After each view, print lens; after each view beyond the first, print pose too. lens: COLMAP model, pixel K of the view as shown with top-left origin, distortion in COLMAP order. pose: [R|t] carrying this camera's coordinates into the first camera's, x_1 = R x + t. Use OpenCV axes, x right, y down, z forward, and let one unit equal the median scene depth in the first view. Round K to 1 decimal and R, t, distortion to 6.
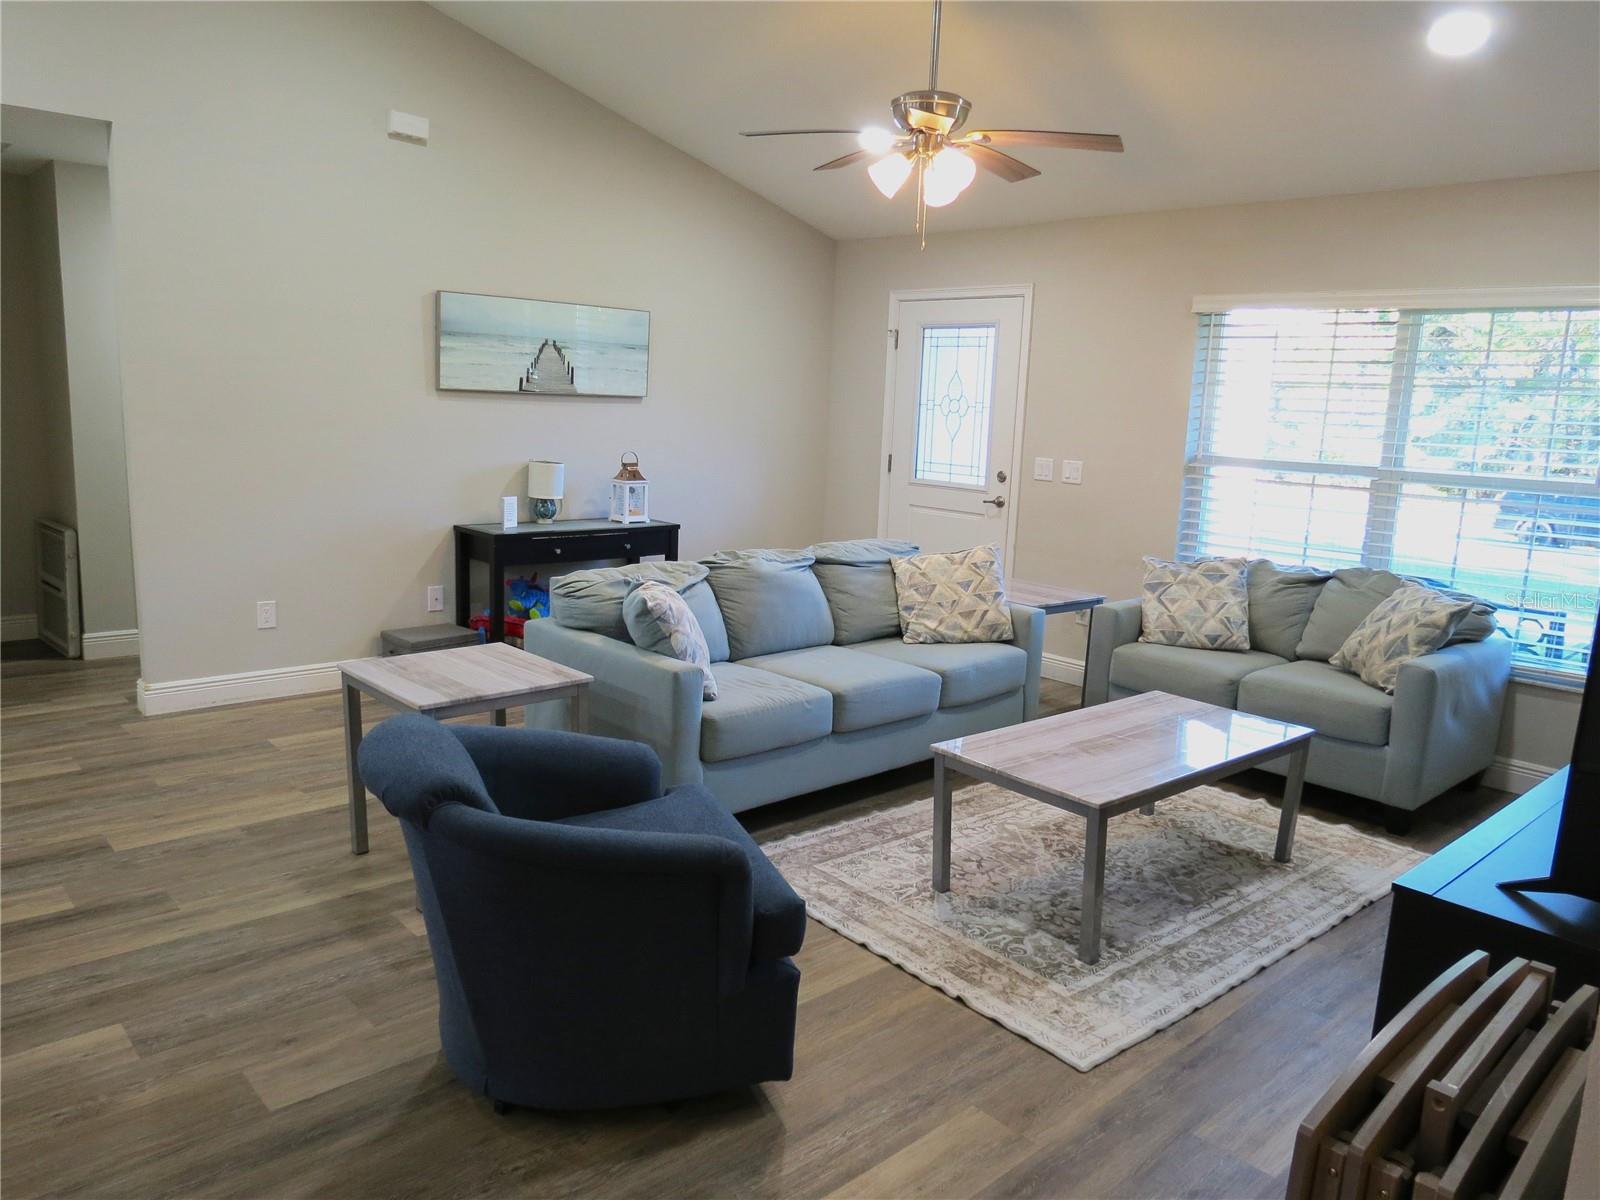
lens RADIAL K [[1127.3, 0, 800.0], [0, 1127.3, 600.0], [0, 0, 1]] dist [-0.046067, 0.032130]
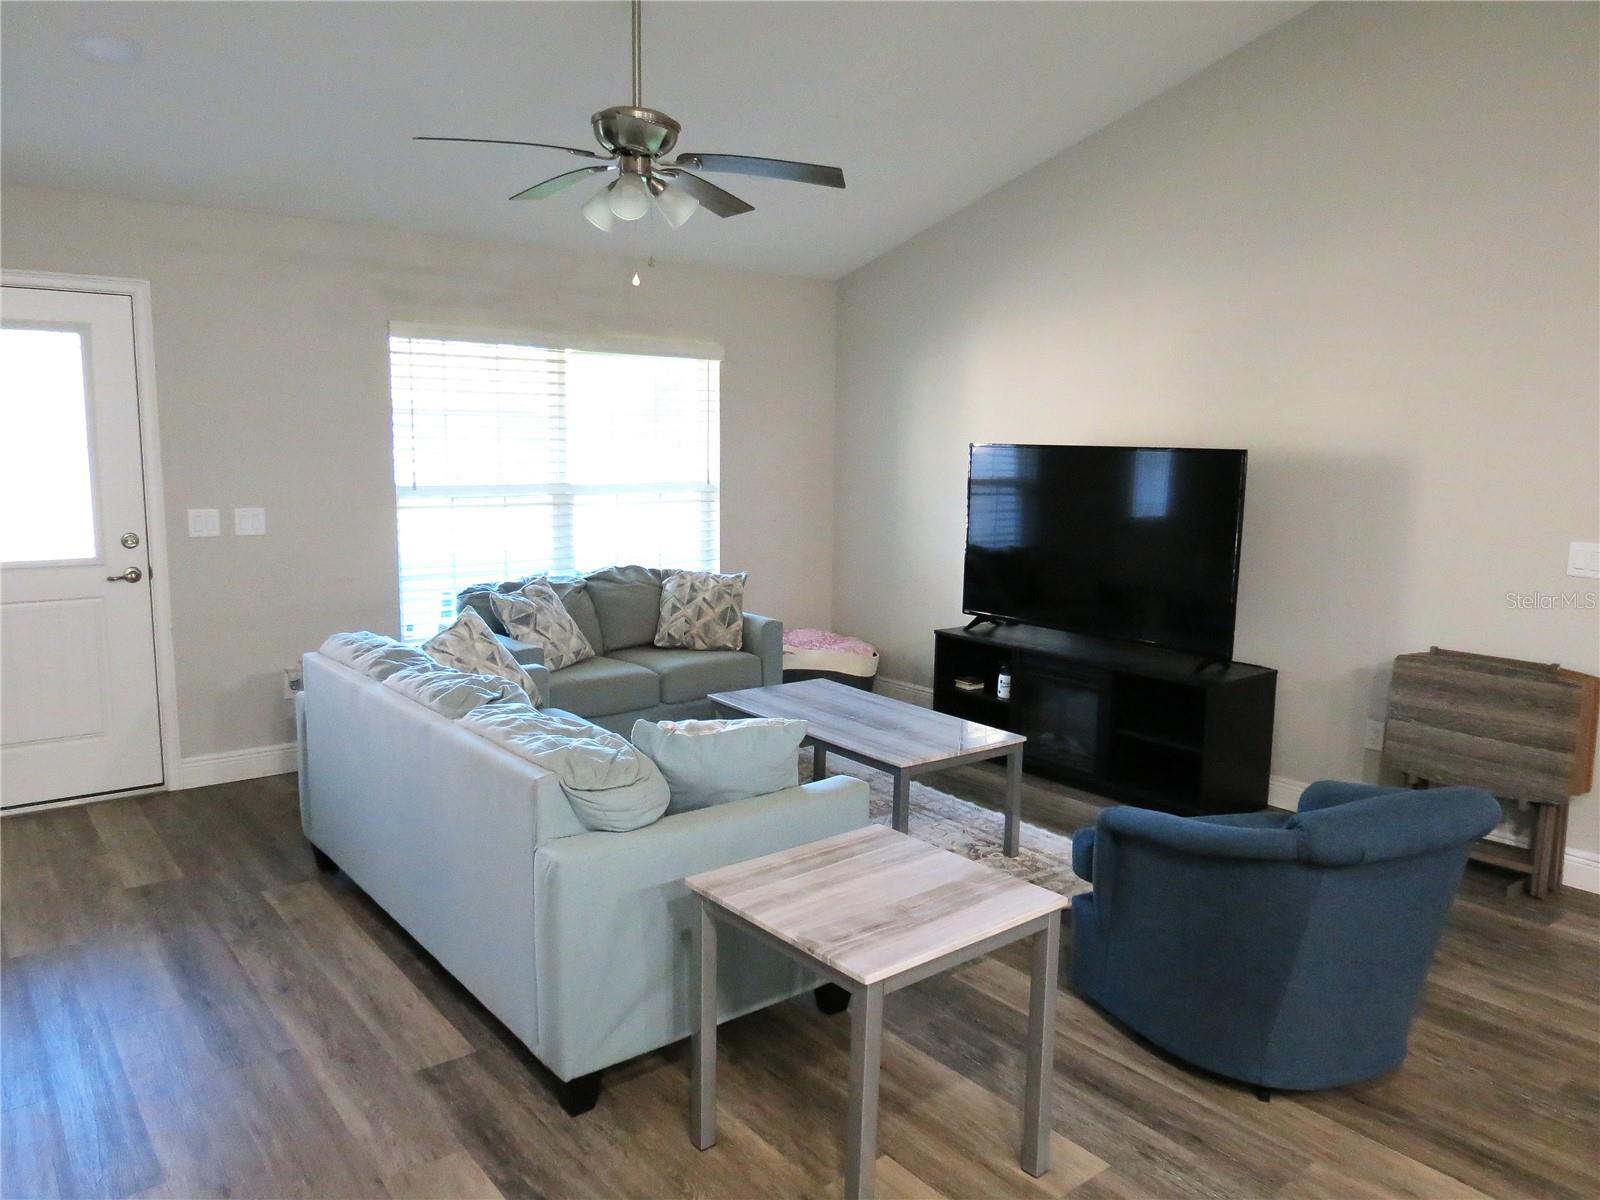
lens RADIAL K [[1127.3, 0, 800.0], [0, 1127.3, 600.0], [0, 0, 1]] dist [-0.046067, 0.032130]
pose [[0.071535, -0.179621, 0.981132, -0.922699], [0.166308, 0.972030, 0.165829, -0.221178], [-0.983476, 0.151307, 0.099407, 0.942033]]
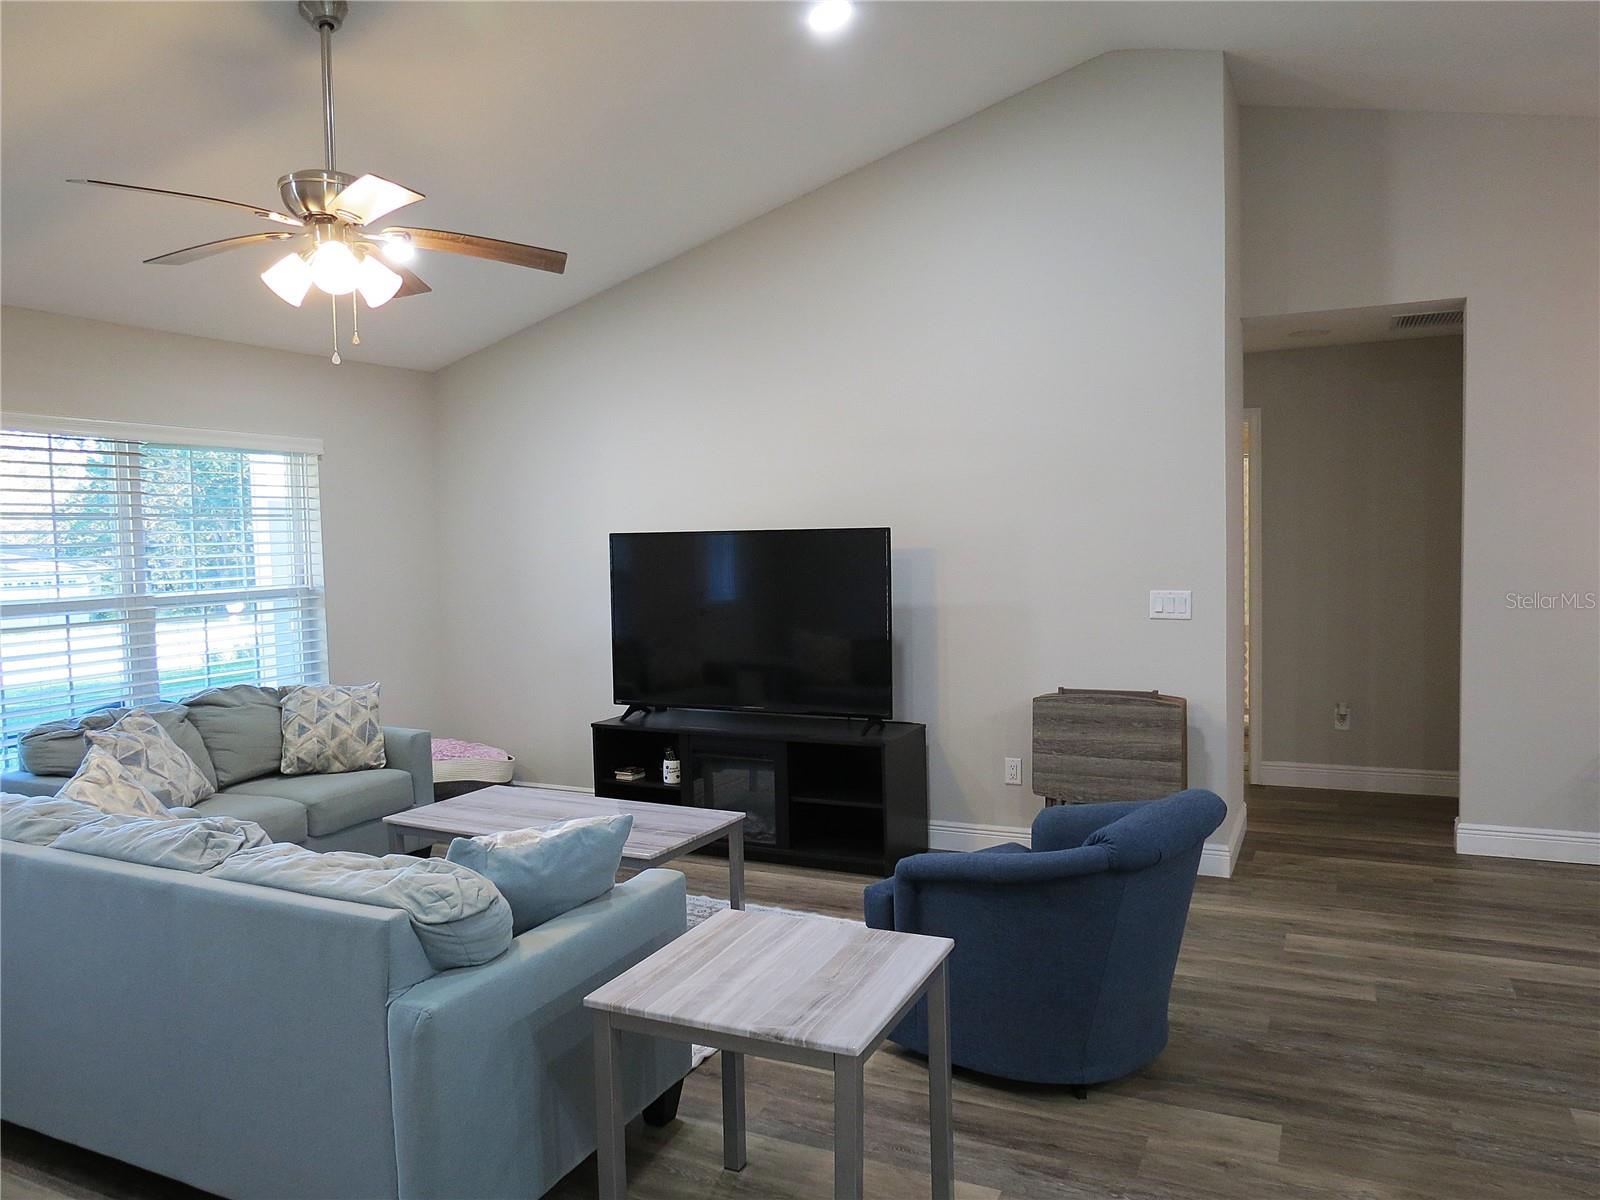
lens RADIAL K [[1127.3, 0, 800.0], [0, 1127.3, 600.0], [0, 0, 1]] dist [-0.046067, 0.032130]
pose [[-0.372433, -0.084400, 0.924213, -0.885684], [0.170557, 0.972670, 0.157555, -0.246266], [-0.912252, 0.216310, -0.347859, 1.162652]]
